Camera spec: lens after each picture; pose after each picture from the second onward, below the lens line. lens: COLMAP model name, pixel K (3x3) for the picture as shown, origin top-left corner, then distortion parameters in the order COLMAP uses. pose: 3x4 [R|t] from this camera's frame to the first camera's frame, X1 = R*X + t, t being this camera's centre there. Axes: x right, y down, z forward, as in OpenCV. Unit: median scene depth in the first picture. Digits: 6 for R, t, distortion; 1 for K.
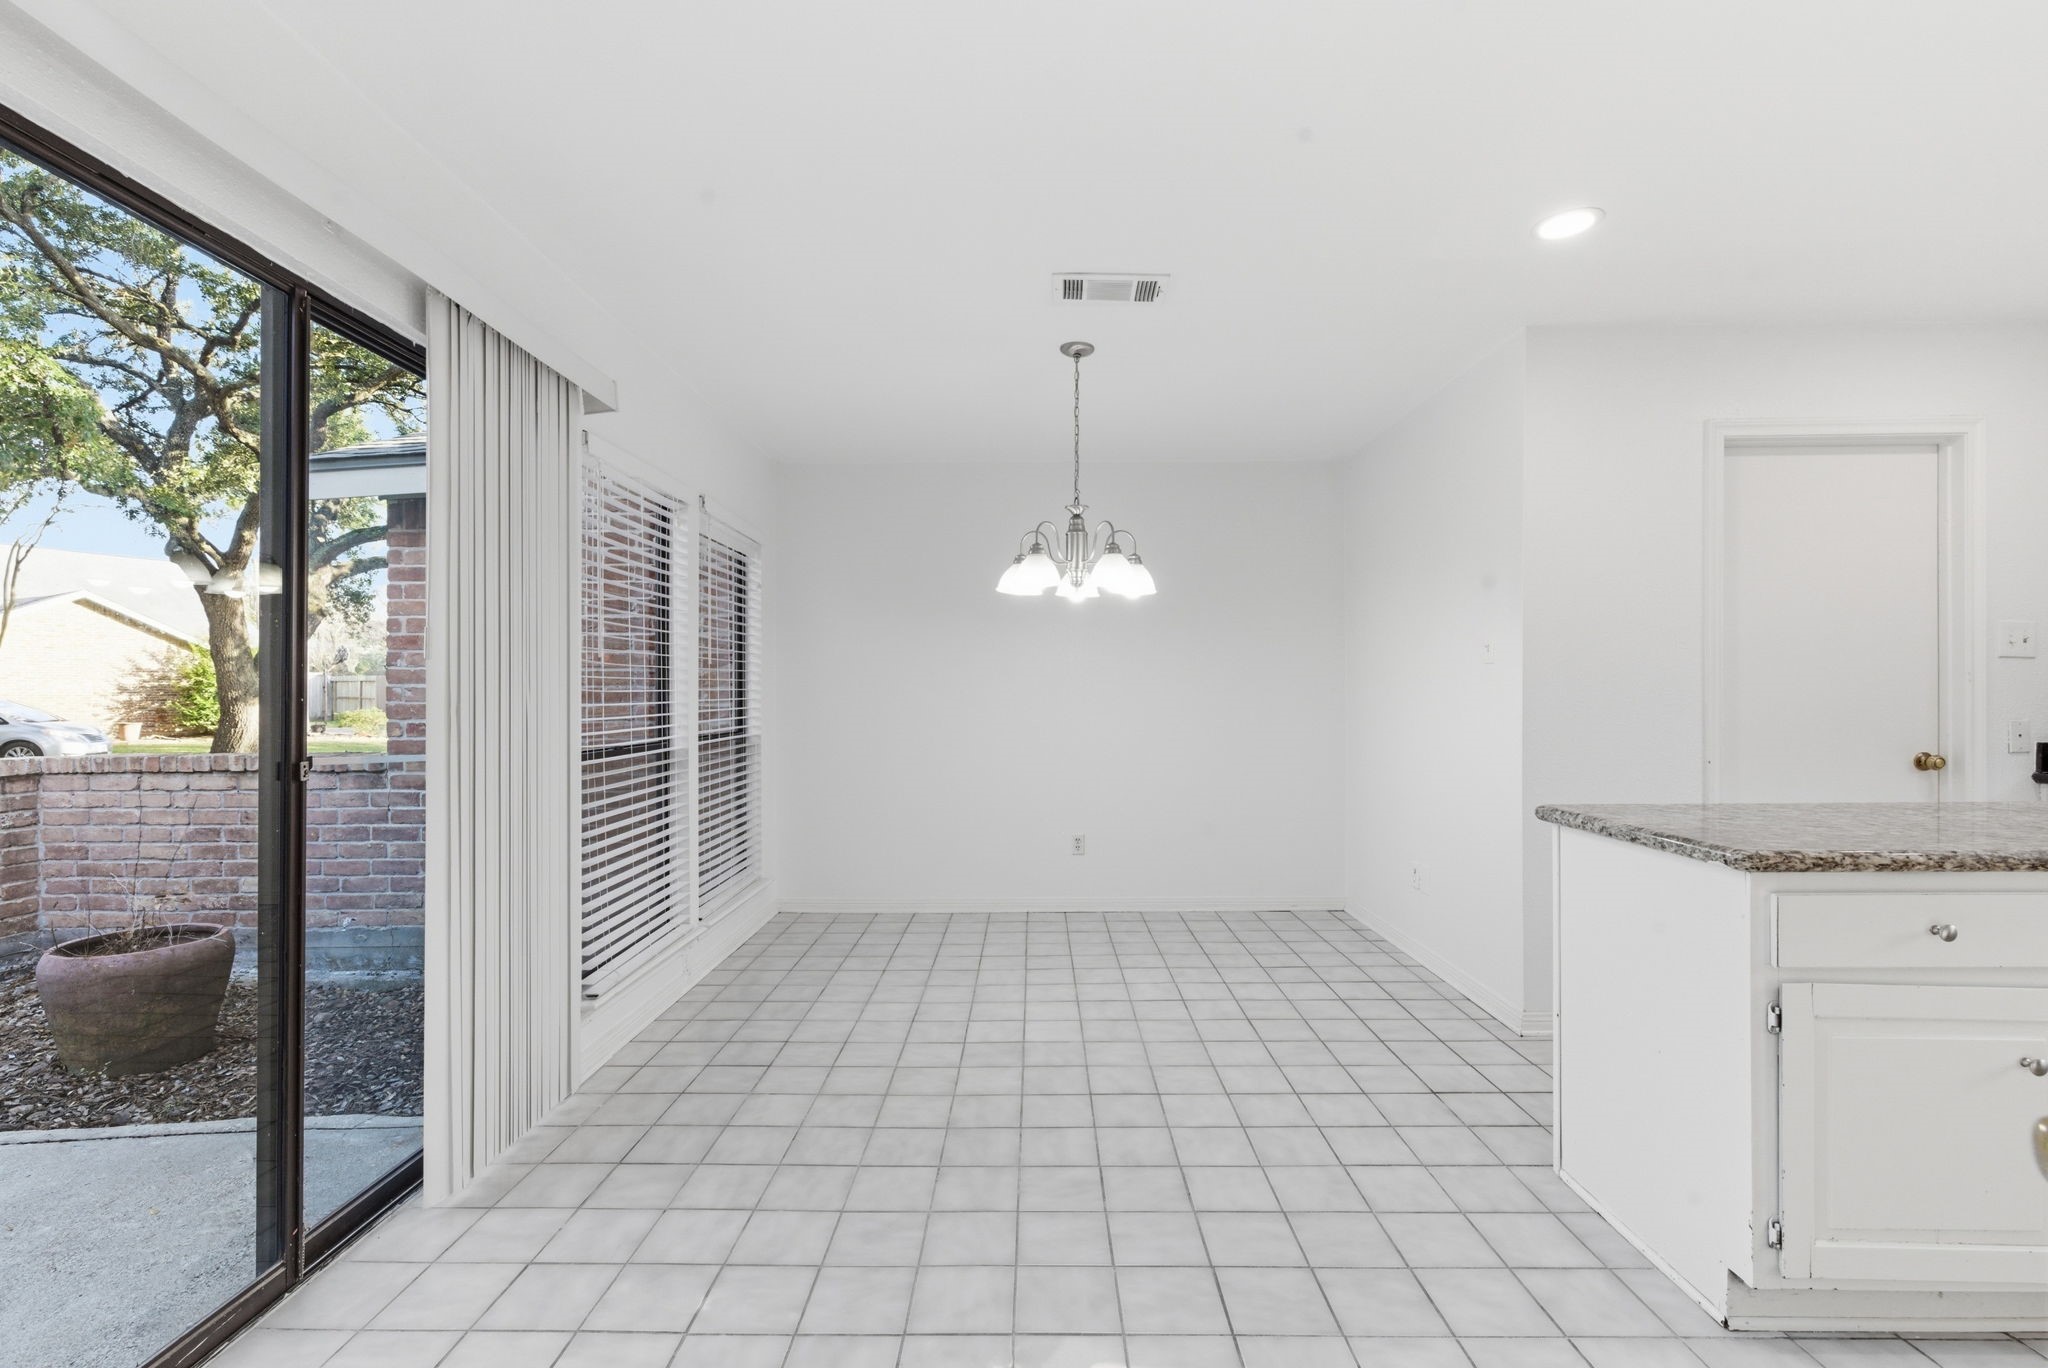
lens RADIAL K [[894.4, 0, 1044.4], [0, 894.4, 693.1], [0, 0, 1]] dist [-0.005901, 0.002250]
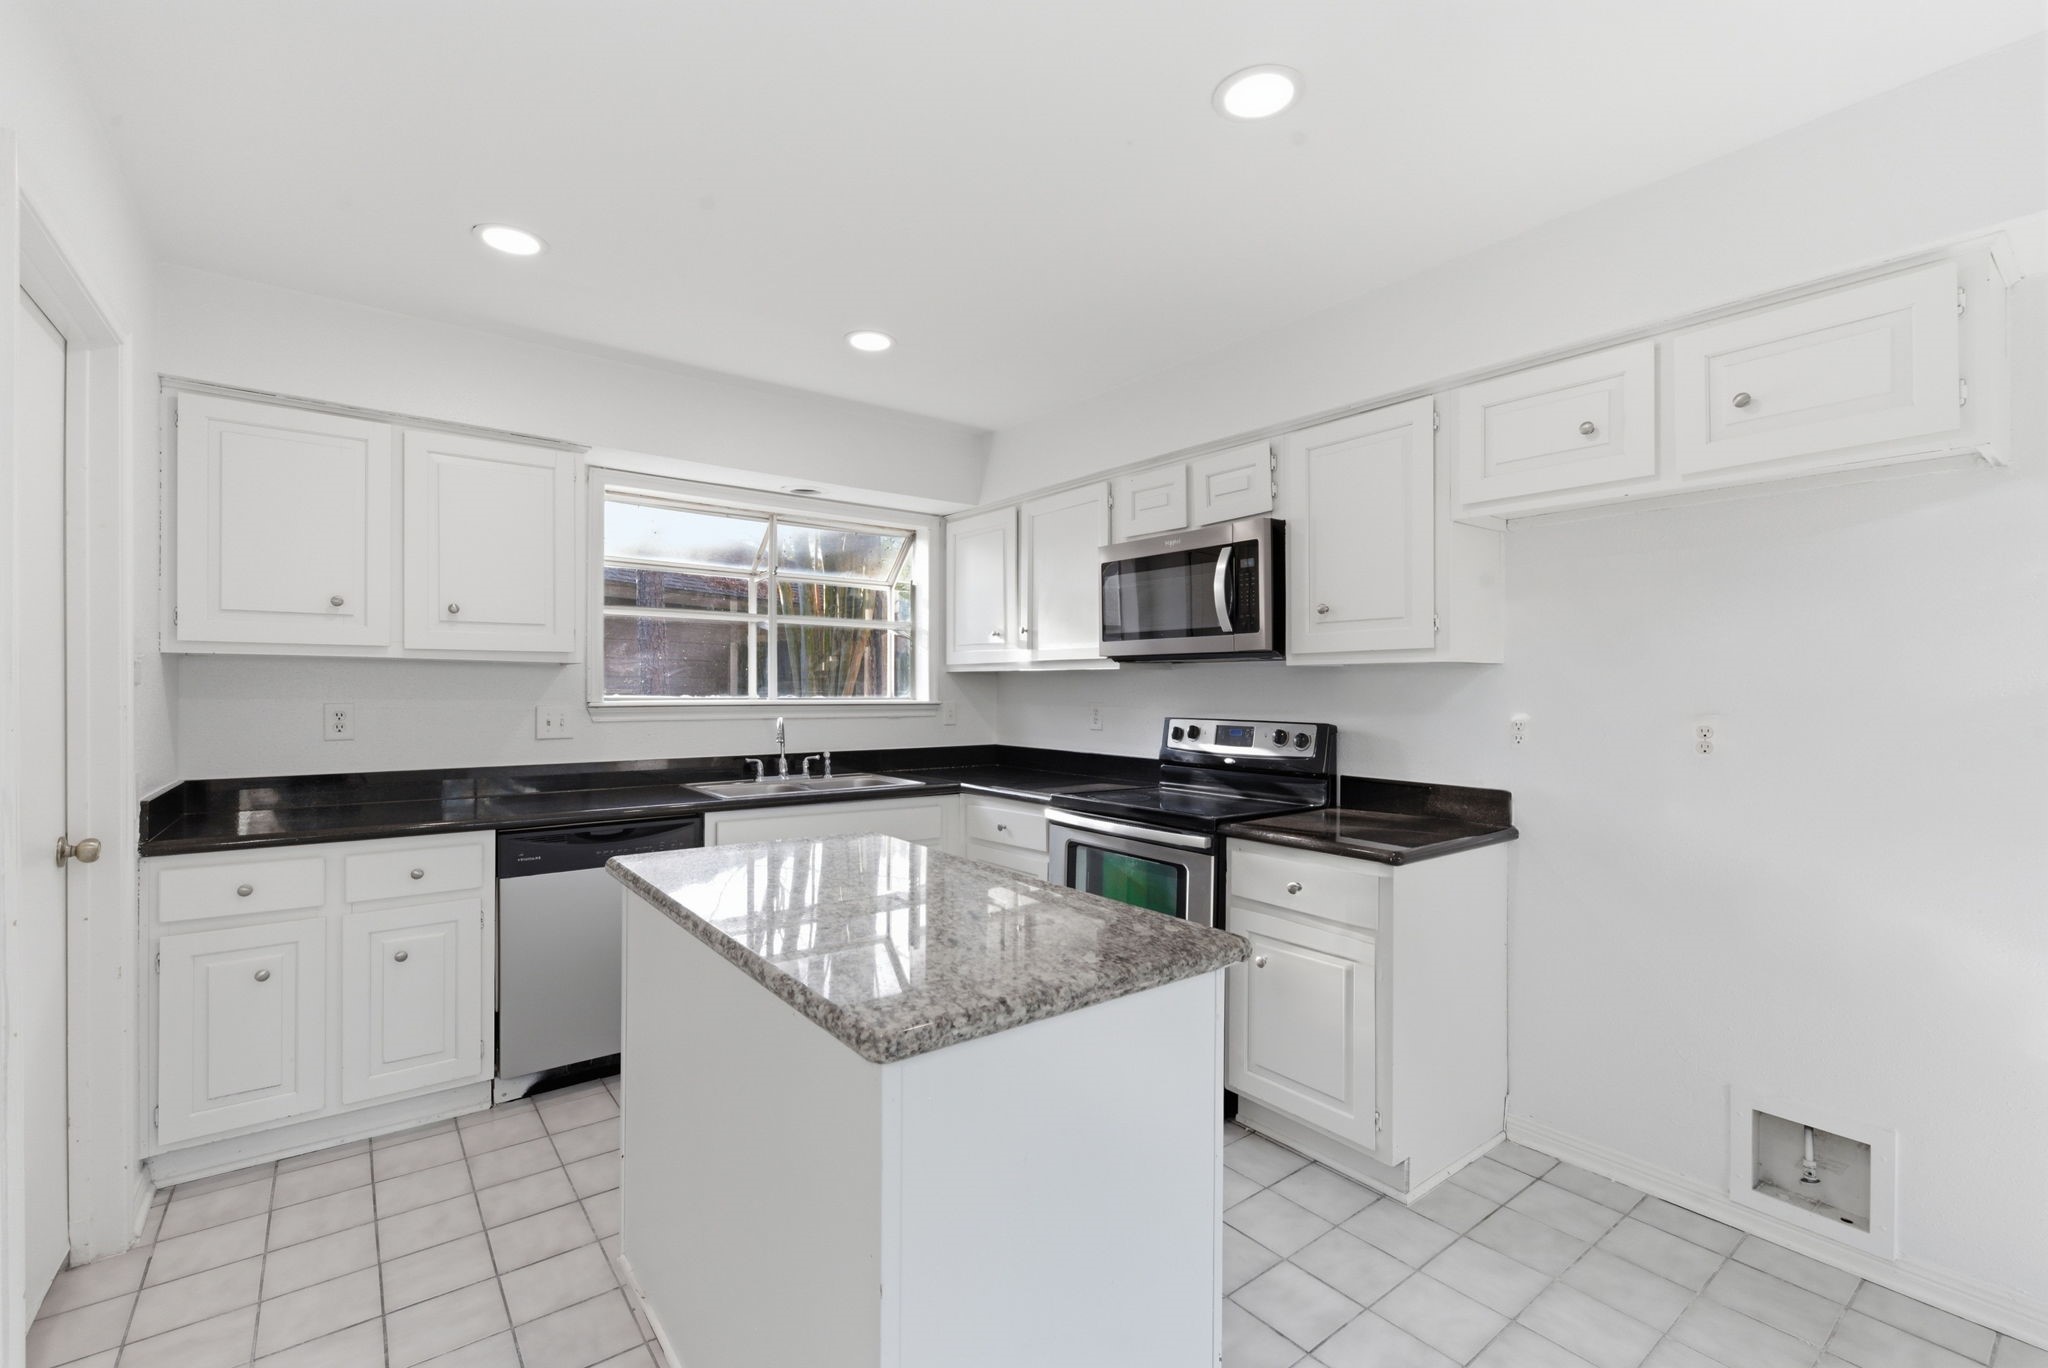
lens RADIAL K [[894.4, 0, 1032.4], [0, 894.4, 679.6], [0, 0, 1]] dist [-0.005901, 0.002250]
pose [[-0.611443, 0.007381, 0.791254, 0.100605], [-0.001747, 0.999941, -0.010678, -0.038433], [-0.791286, -0.007911, -0.611394, 0.881825]]
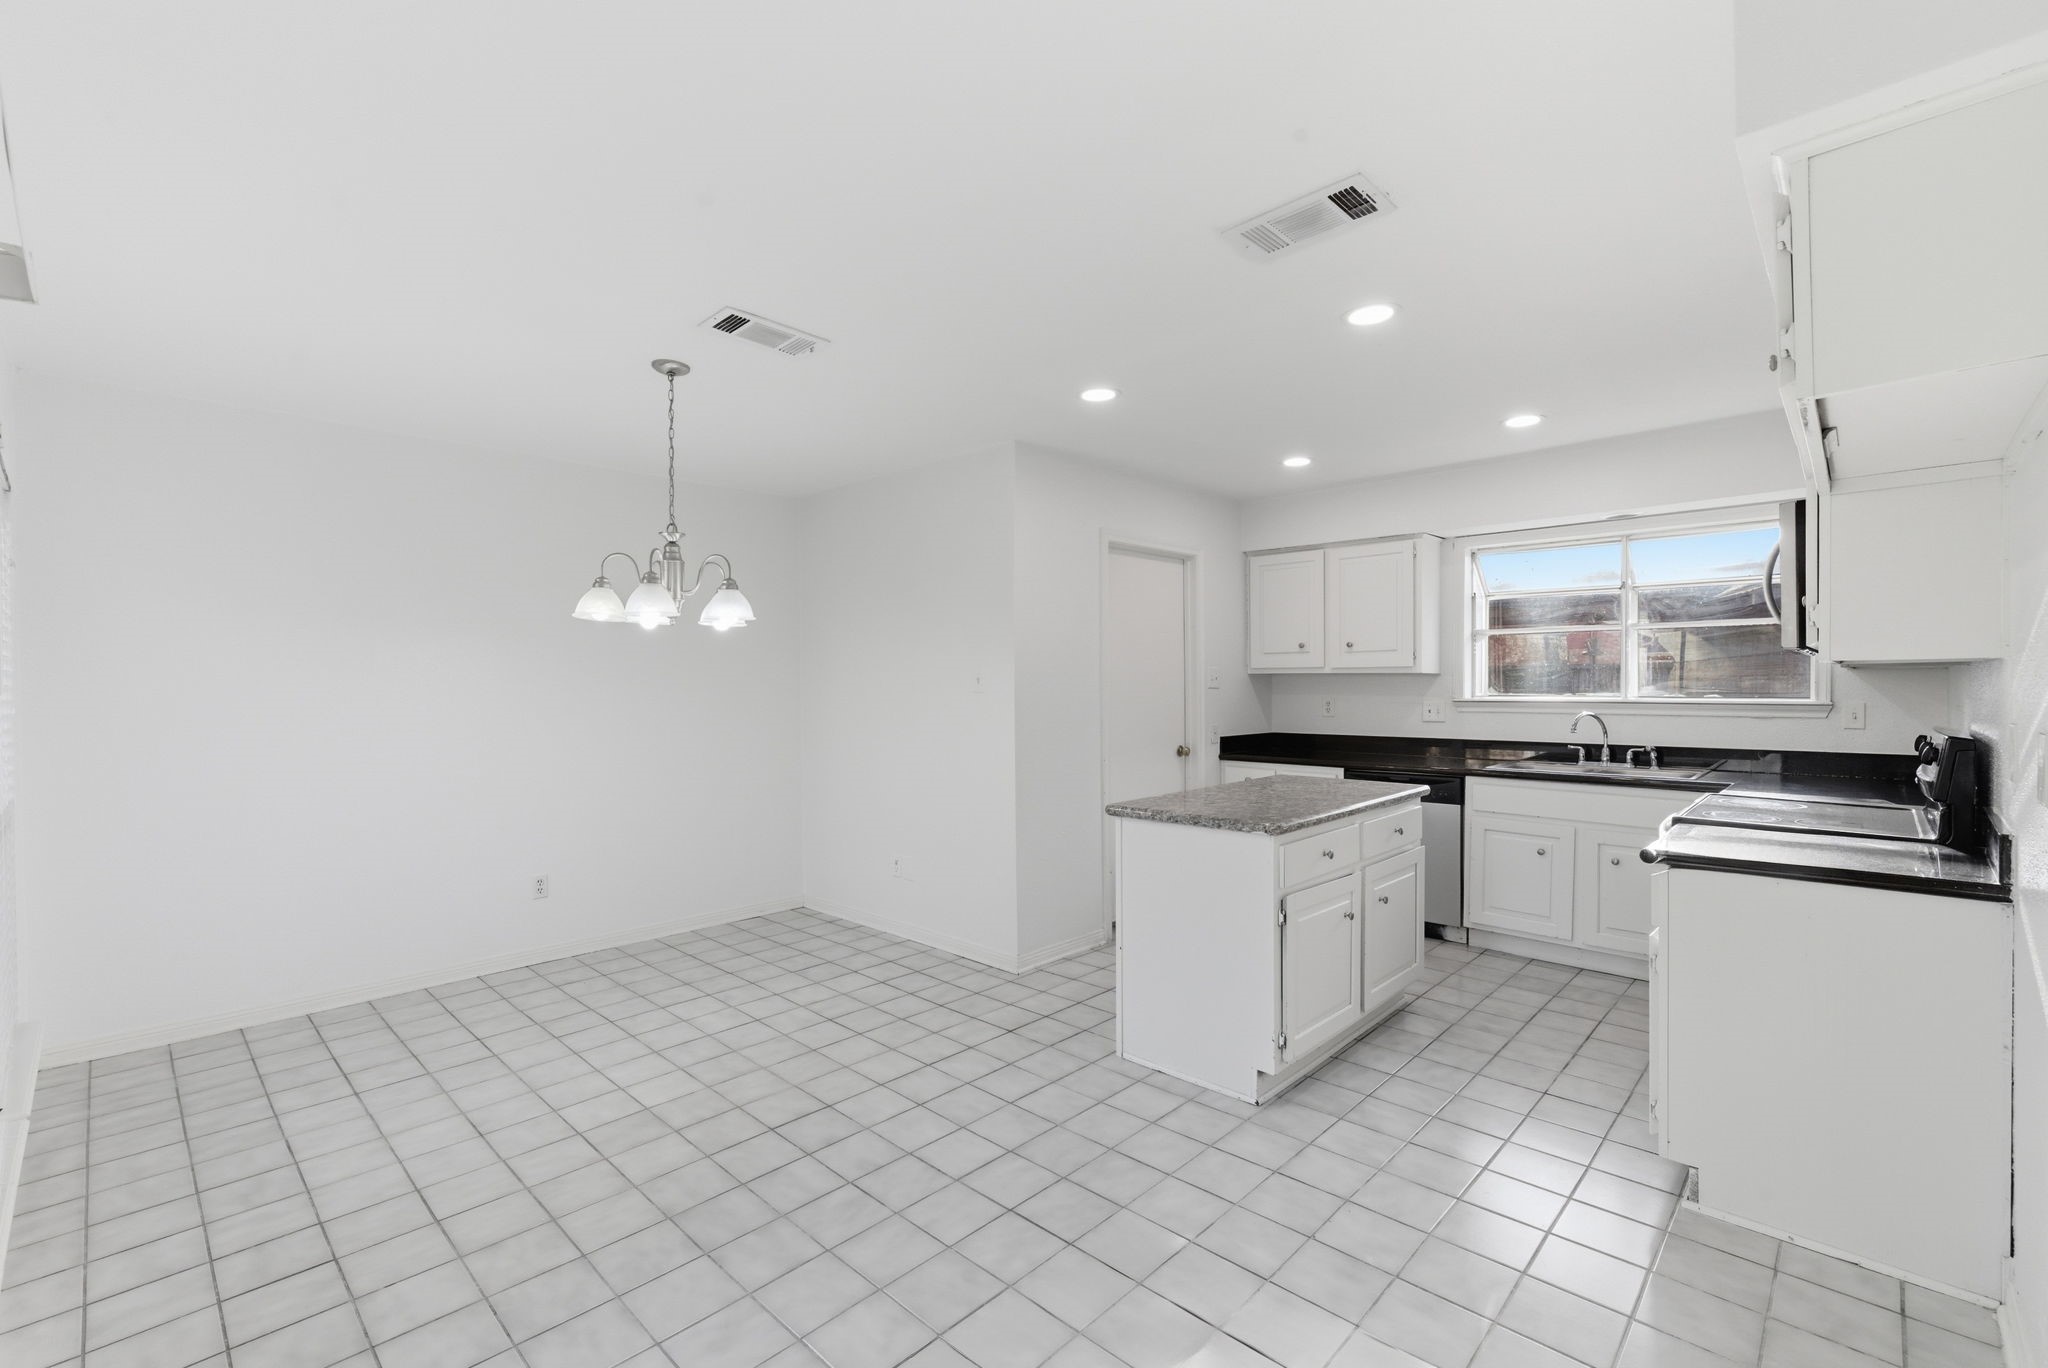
lens RADIAL K [[860.8, 0, 1023.9], [0, 860.8, 694.5], [0, 0, 1]] dist [-0.008750, 0.002038]
pose [[0.696502, -0.009215, 0.717495, -0.374802], [0.003654, 0.999950, 0.009296, -0.045775], [-0.717545, -0.003853, 0.696501, 0.097316]]
